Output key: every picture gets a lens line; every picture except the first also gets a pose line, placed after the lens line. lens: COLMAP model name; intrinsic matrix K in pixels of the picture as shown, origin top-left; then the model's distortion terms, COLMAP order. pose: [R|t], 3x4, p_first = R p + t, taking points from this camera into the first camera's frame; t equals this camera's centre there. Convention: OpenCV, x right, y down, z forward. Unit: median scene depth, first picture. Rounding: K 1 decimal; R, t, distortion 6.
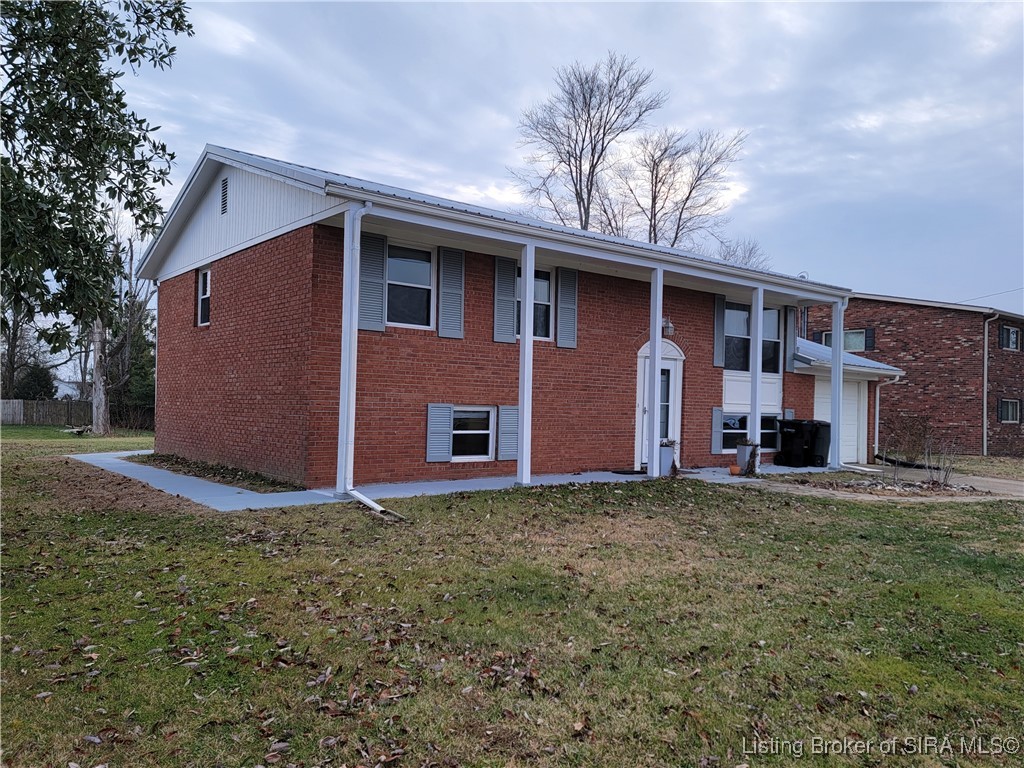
lens RADIAL K [[718.8, 0, 526.3], [0, 718.8, 392.1], [0, 0, 1]] dist [0.036258, -0.007070]
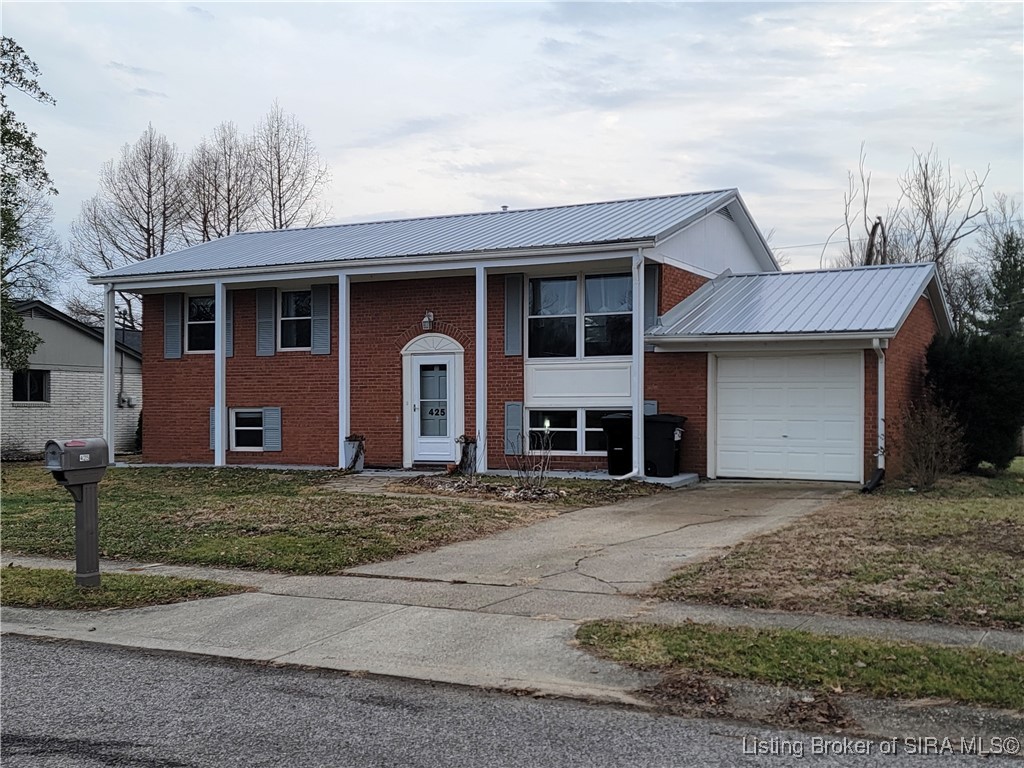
lens RADIAL K [[718.8, 0, 526.3], [0, 718.8, 392.1], [0, 0, 1]] dist [0.036258, -0.007070]
pose [[0.608911, -0.035992, -0.792422, 0.967262], [0.038167, 0.999142, -0.016054, 0.023715], [0.792320, -0.020469, 0.609762, 0.470879]]
